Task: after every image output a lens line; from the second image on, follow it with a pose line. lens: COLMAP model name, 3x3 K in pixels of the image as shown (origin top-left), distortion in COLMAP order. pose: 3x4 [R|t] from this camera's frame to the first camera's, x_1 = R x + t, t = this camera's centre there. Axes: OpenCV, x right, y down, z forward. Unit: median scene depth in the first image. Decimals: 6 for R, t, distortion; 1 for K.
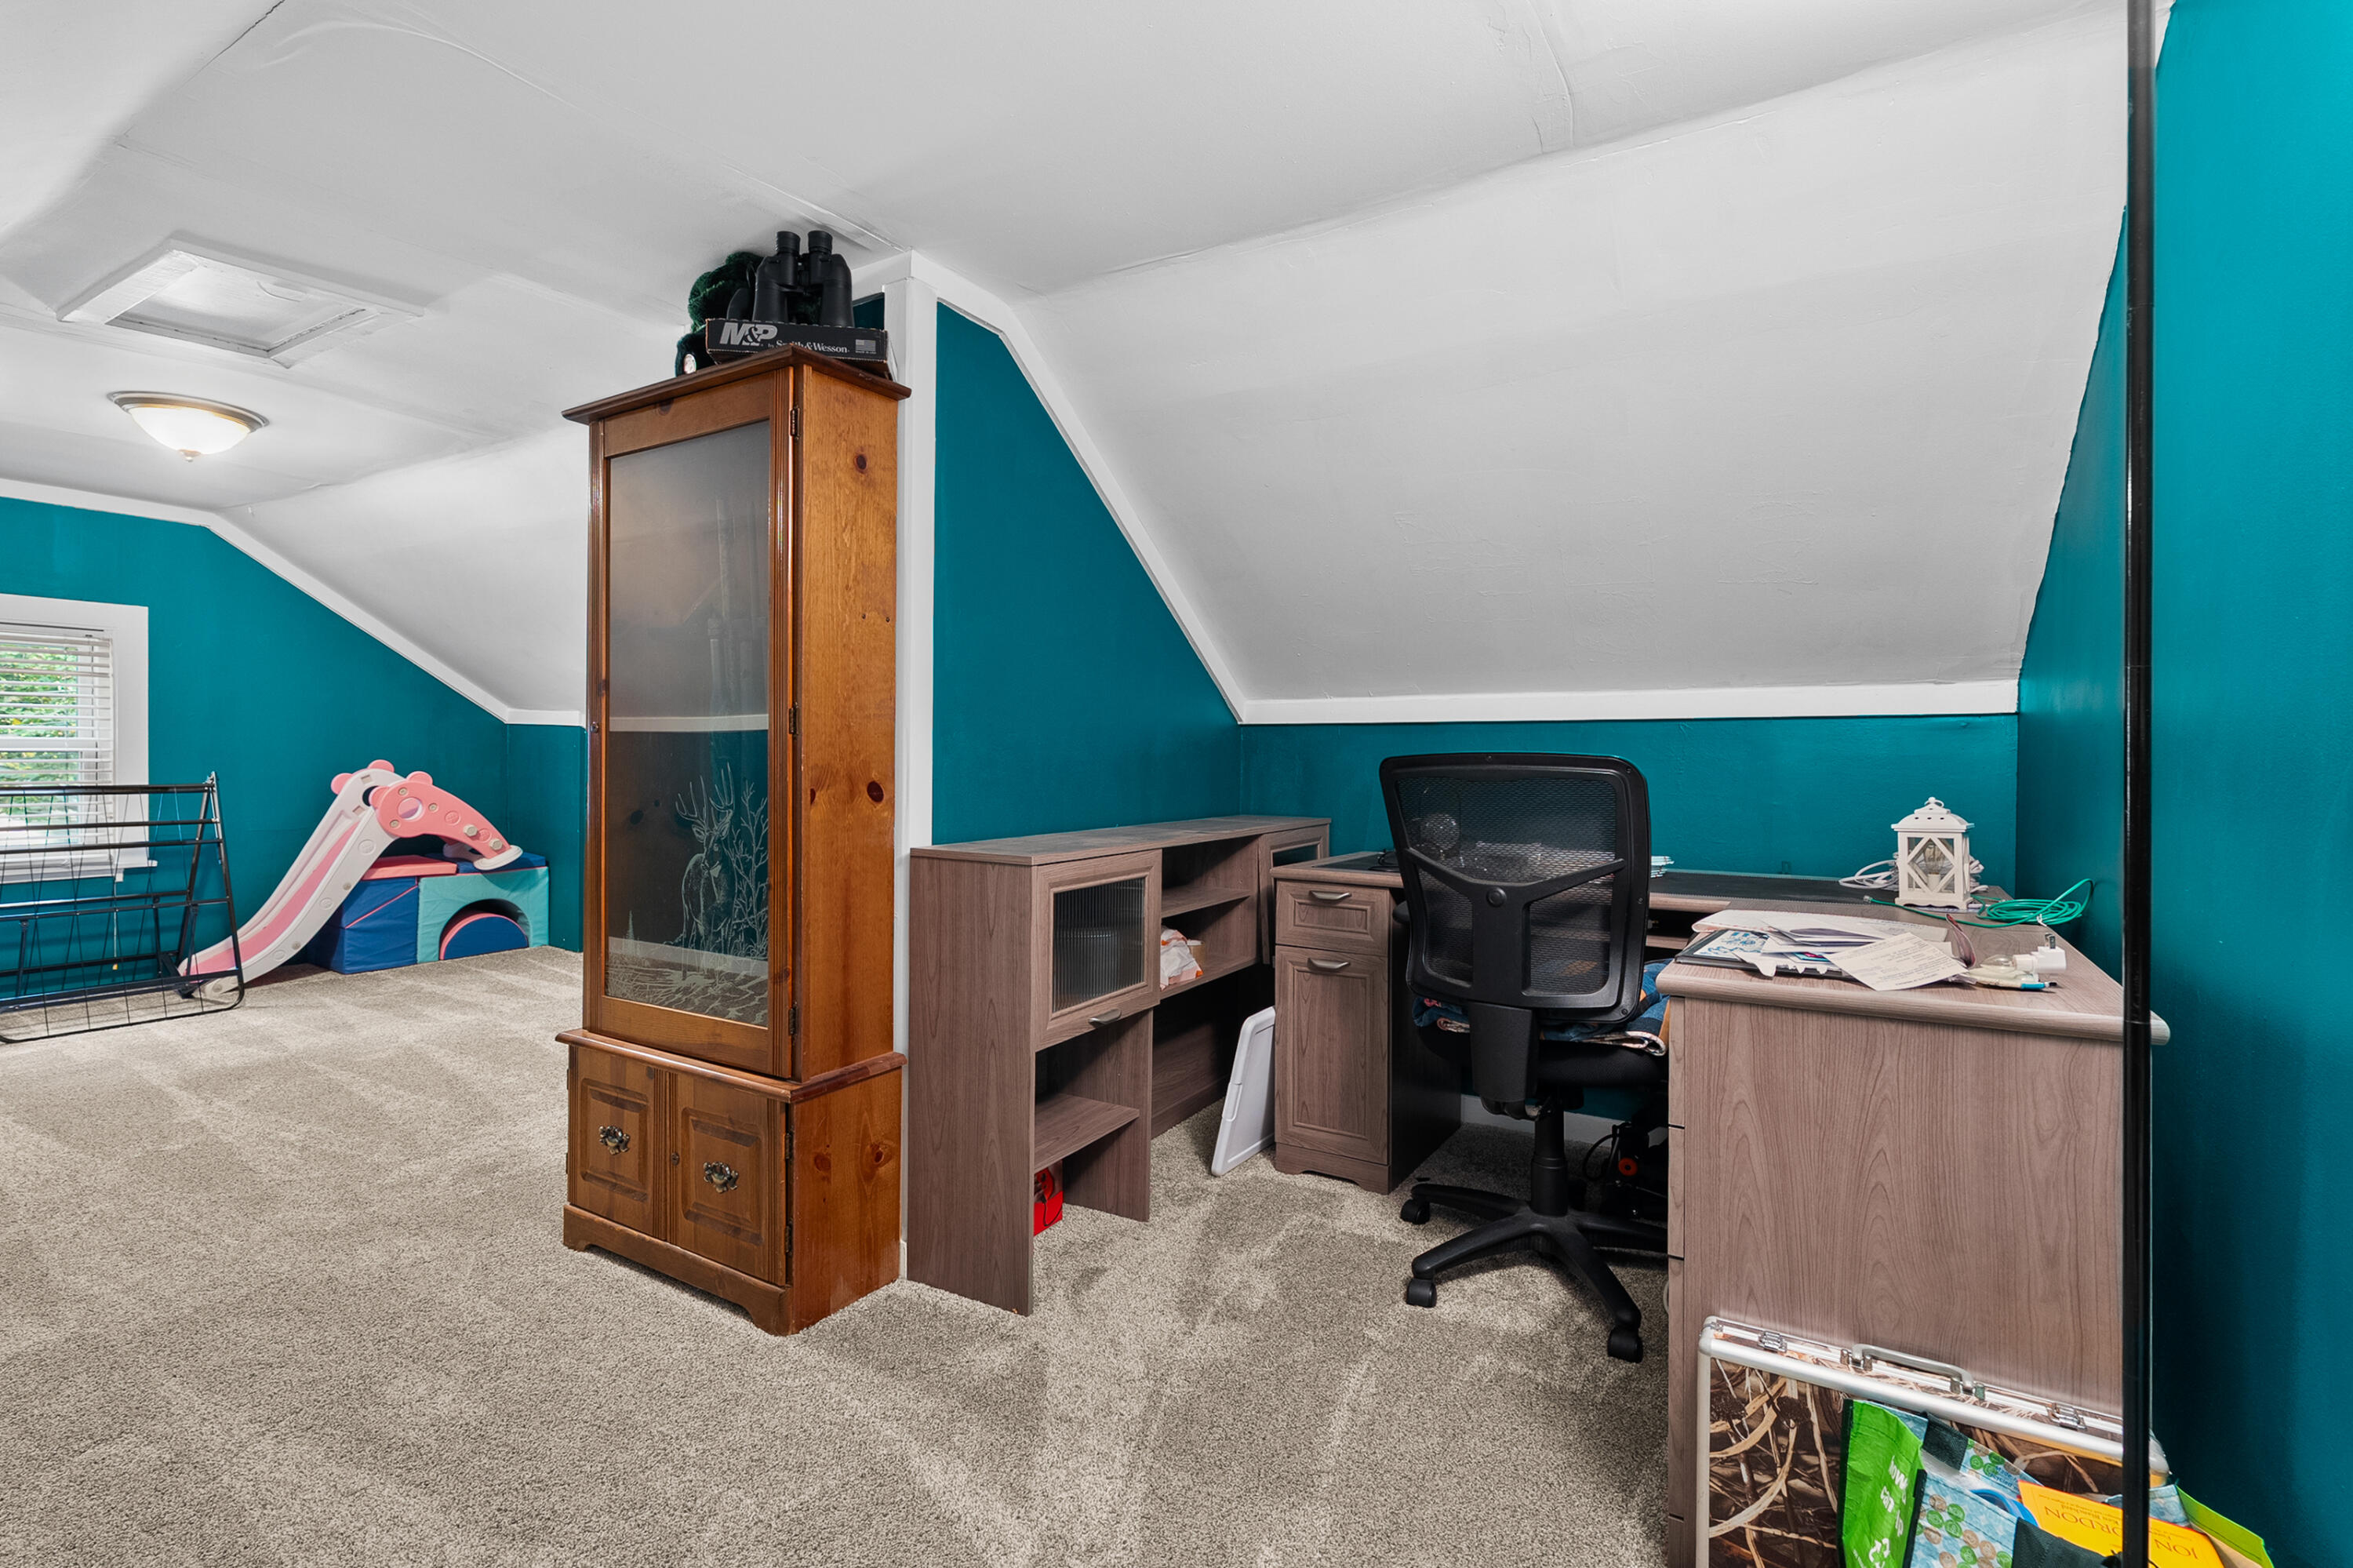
lens RADIAL K [[1085.5, 0, 1183.7], [0, 1085.5, 757.8], [0, 0, 1]] dist [-0.005843, 0.000607]
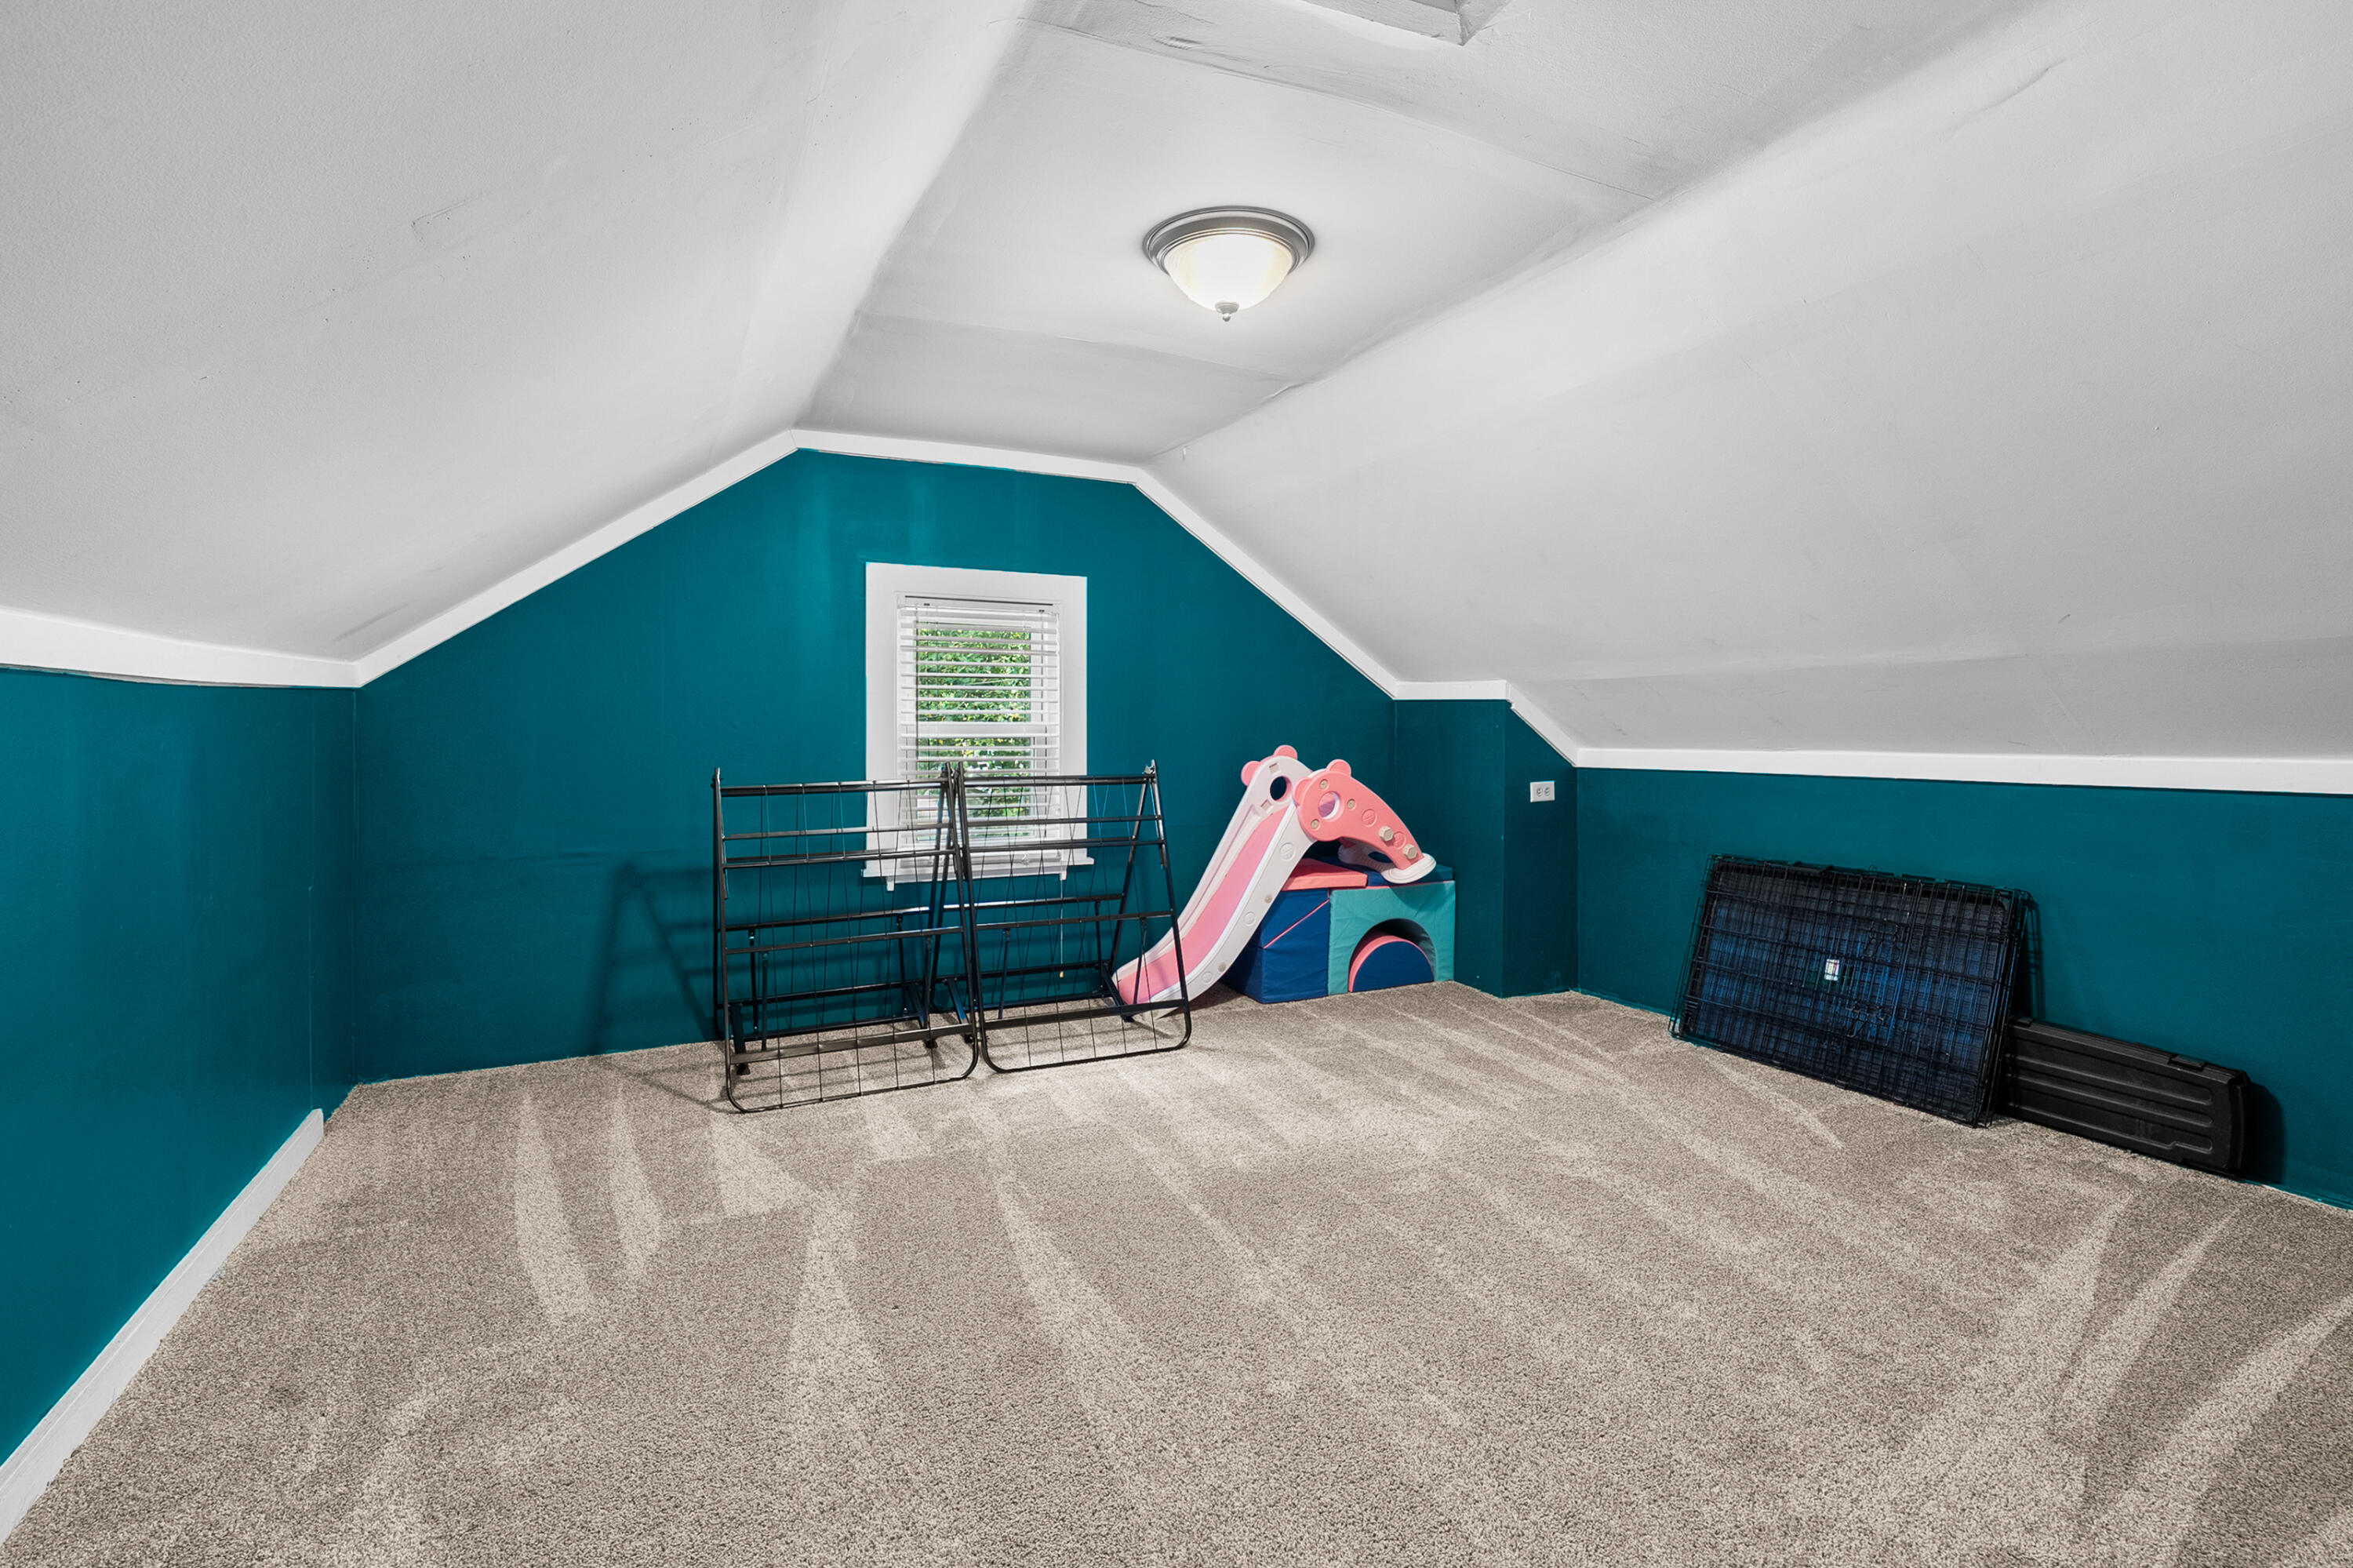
lens RADIAL K [[1086.0, 0, 1169.7], [0, 1086.0, 737.0], [0, 0, 1]] dist [-0.002282, 0.000923]
pose [[0.835235, -0.005509, -0.549866, -0.372575], [0.004898, 0.999985, -0.002578, -0.003042], [0.549872, -0.000540, 0.835249, 0.260504]]
